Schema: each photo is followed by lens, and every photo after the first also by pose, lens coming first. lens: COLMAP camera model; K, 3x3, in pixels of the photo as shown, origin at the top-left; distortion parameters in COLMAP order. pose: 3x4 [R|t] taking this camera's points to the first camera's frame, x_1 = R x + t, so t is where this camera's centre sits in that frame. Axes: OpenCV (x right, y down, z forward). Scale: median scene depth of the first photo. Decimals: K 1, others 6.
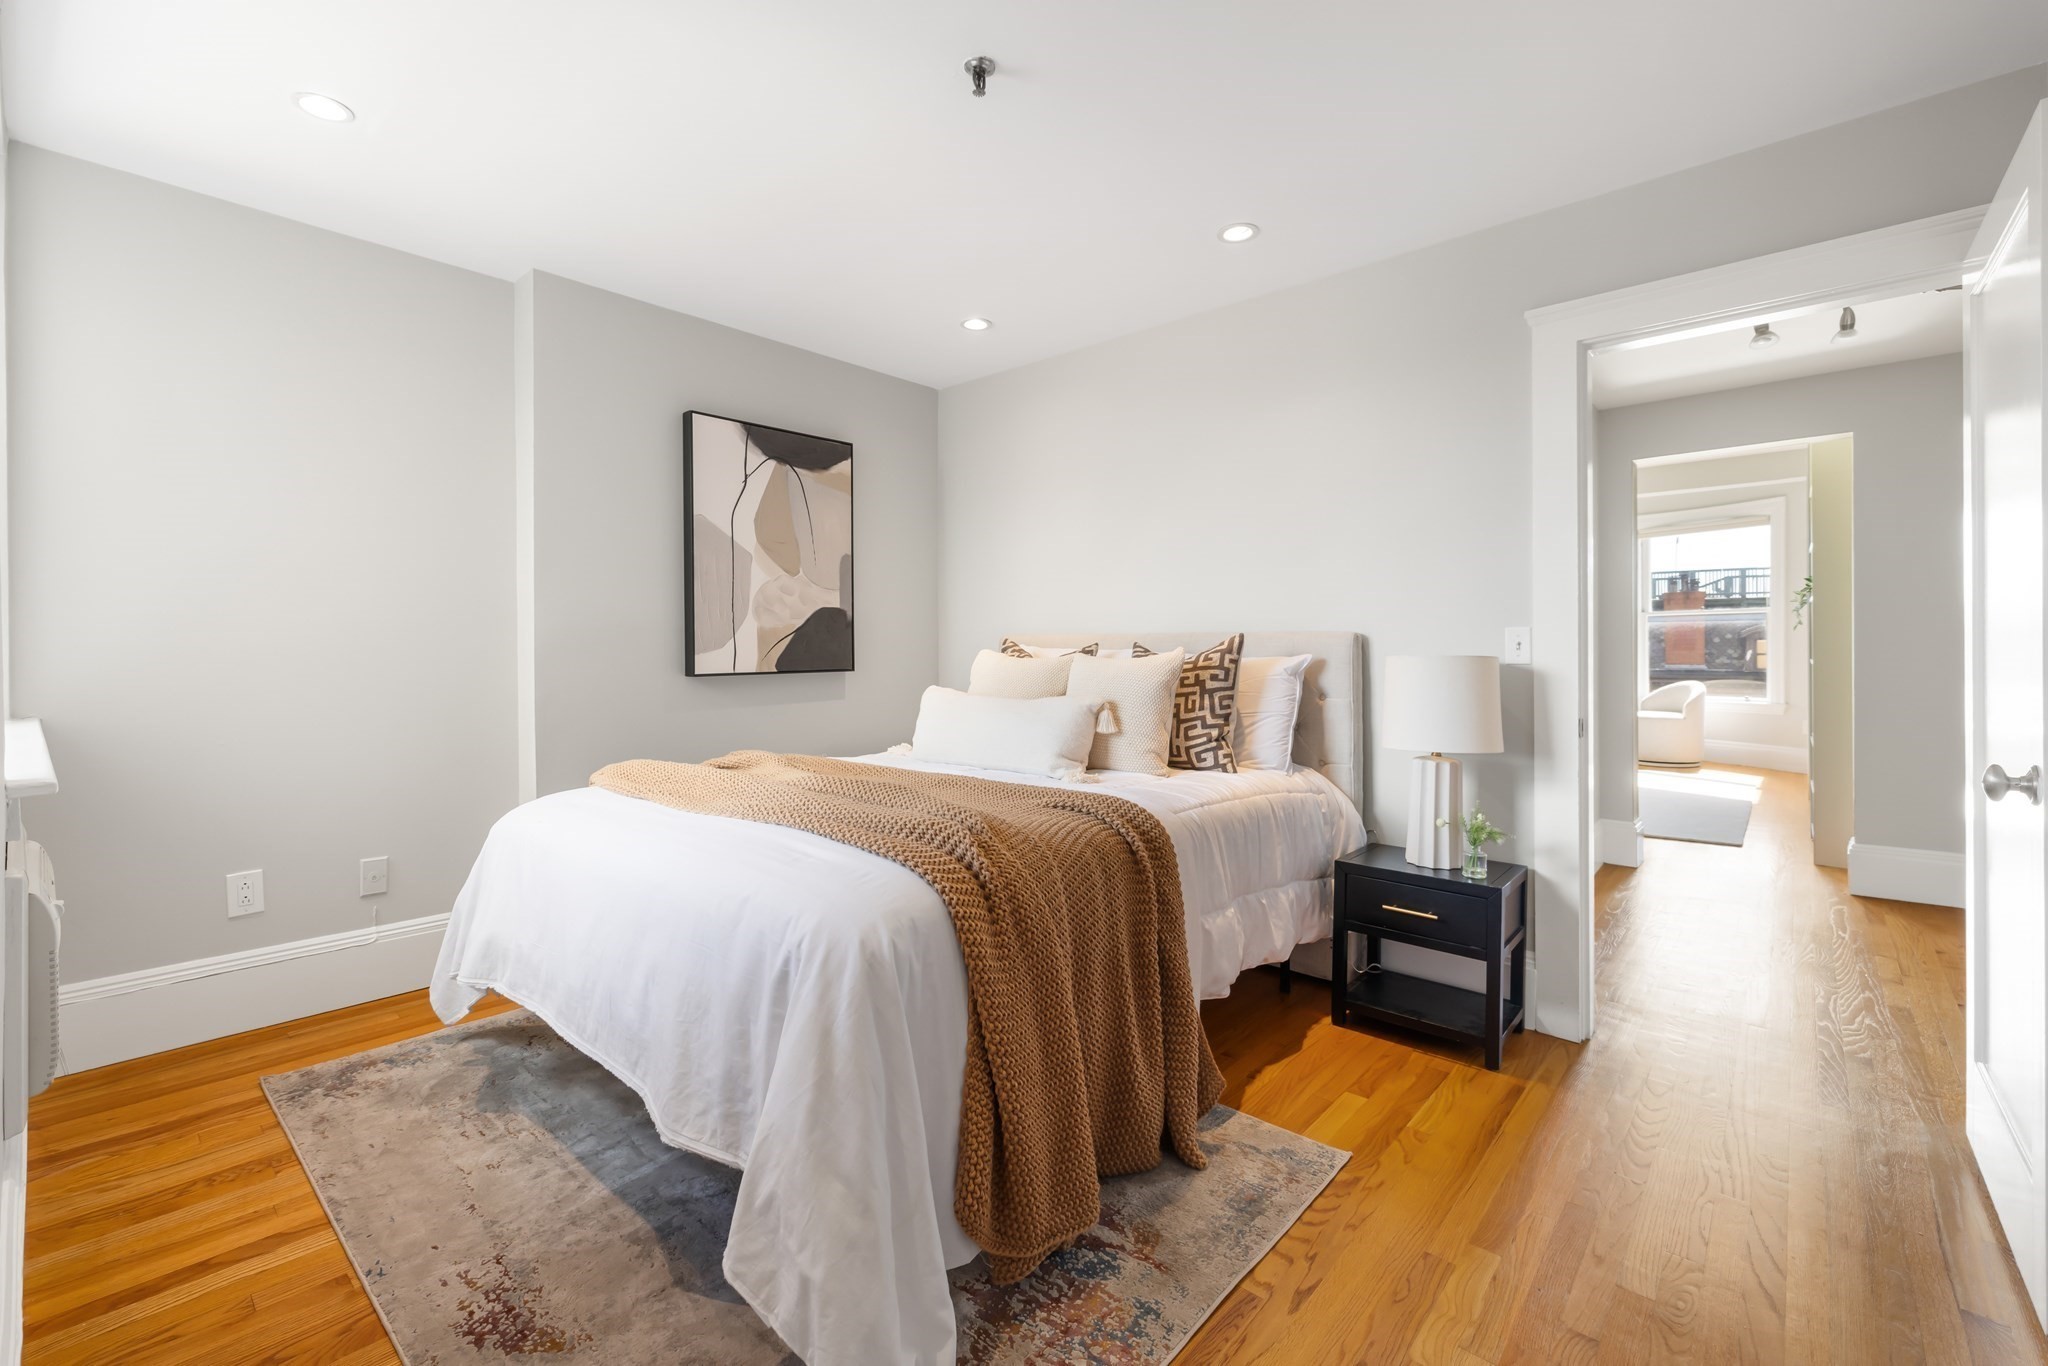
lens RADIAL K [[868.4, 0, 1004.1], [0, 868.4, 648.8], [0, 0, 1]] dist [-0.000506, -0.000031]
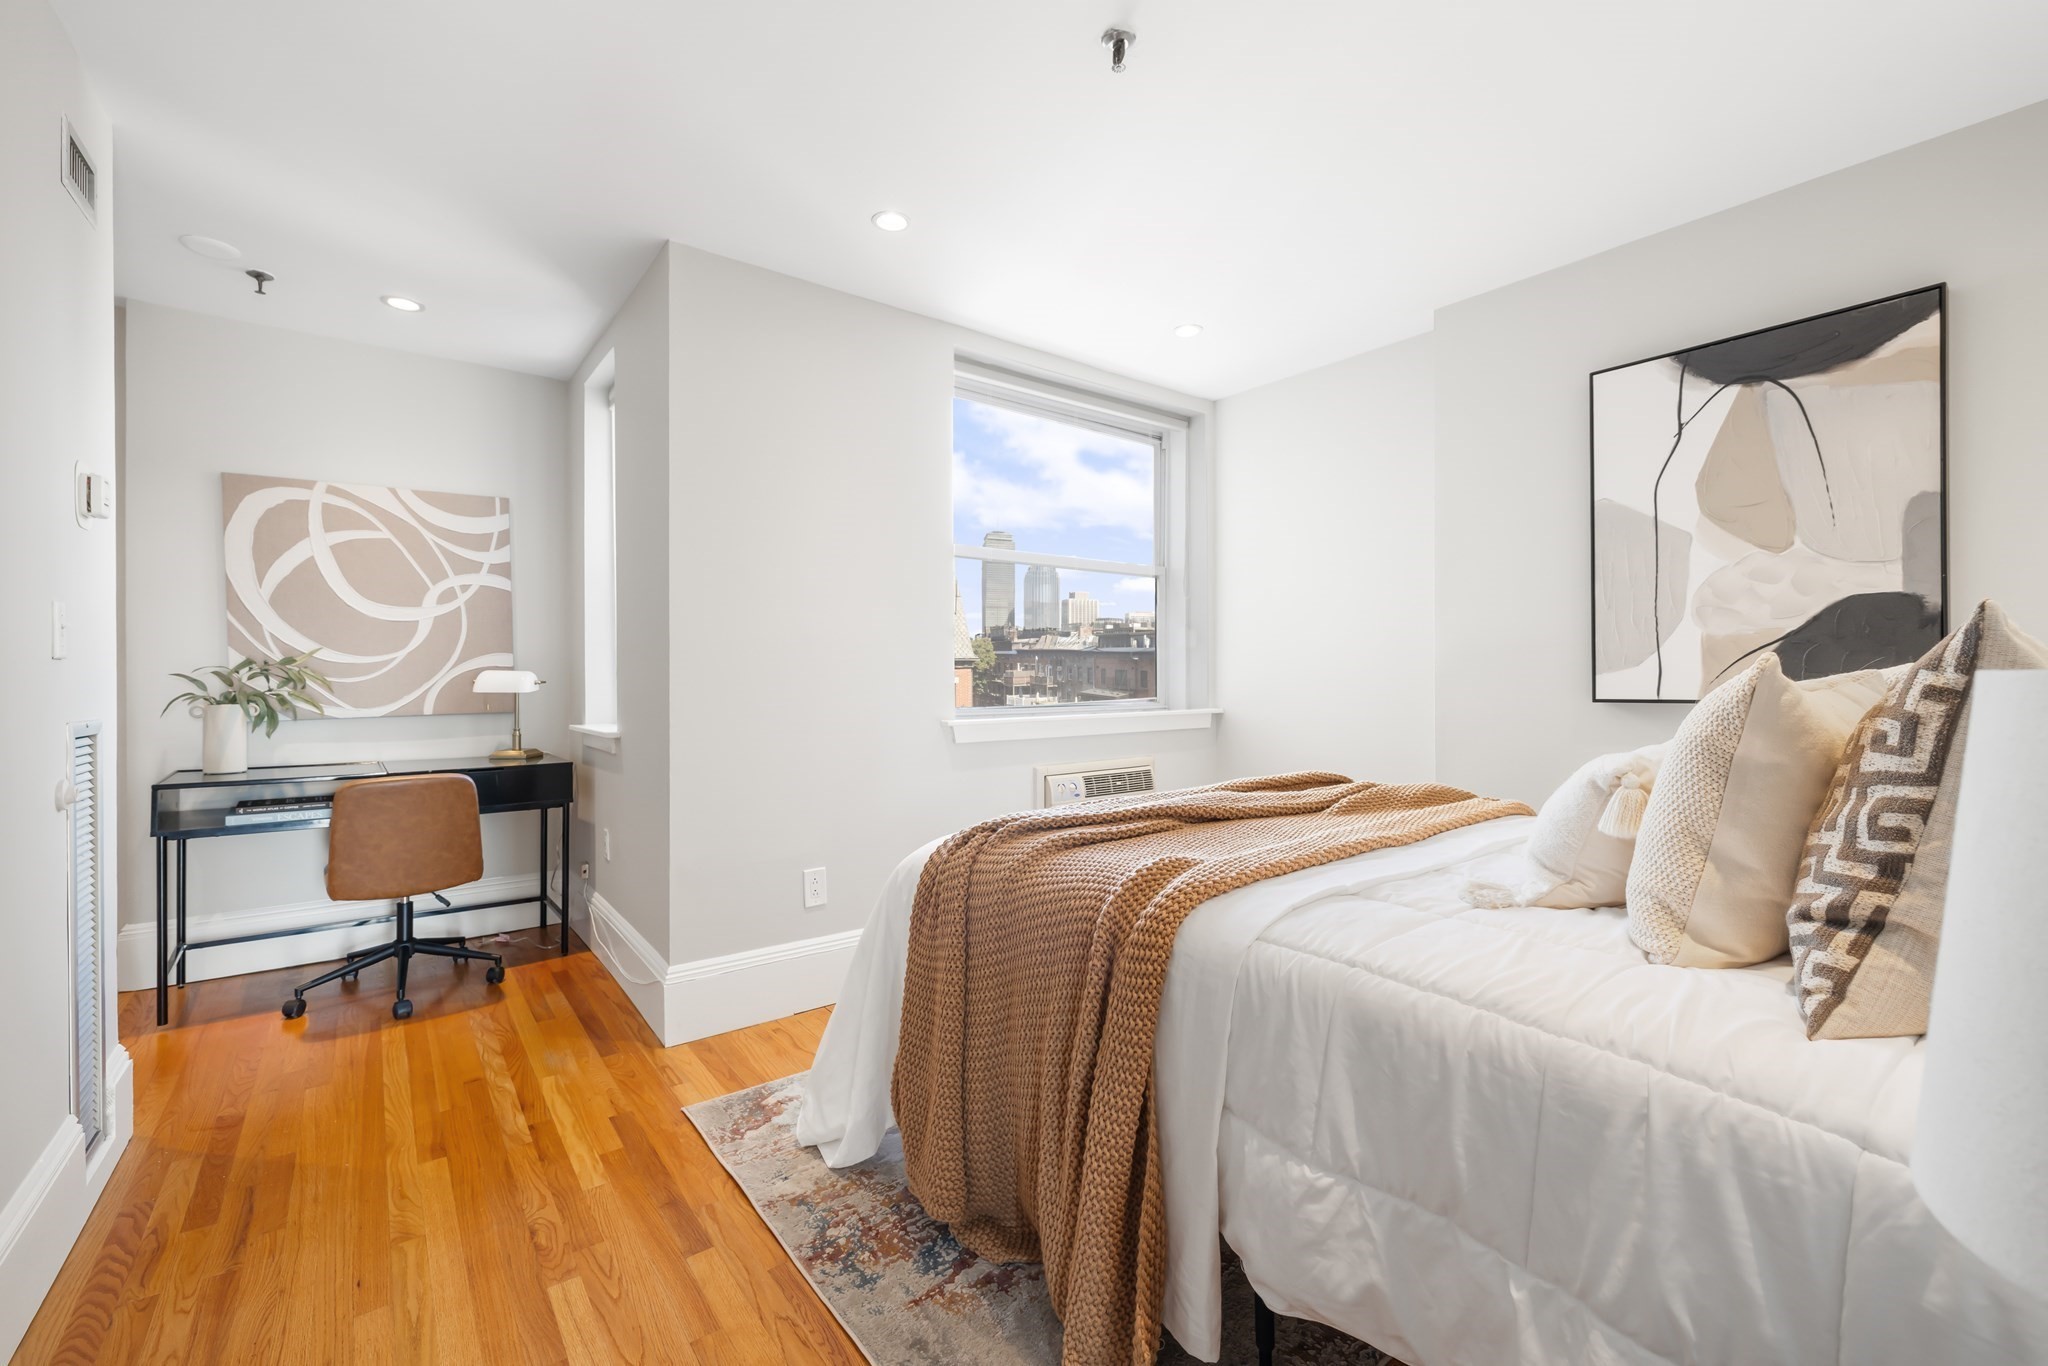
lens RADIAL K [[868.4, 0, 1023.3], [0, 868.4, 680.3], [0, 0, 1]] dist [-0.000506, -0.000031]
pose [[-0.178026, 0.007006, -0.984001, 0.506550], [0.001956, 0.999975, 0.006766, 0.005453], [0.984024, -0.000720, -0.178036, 0.592684]]
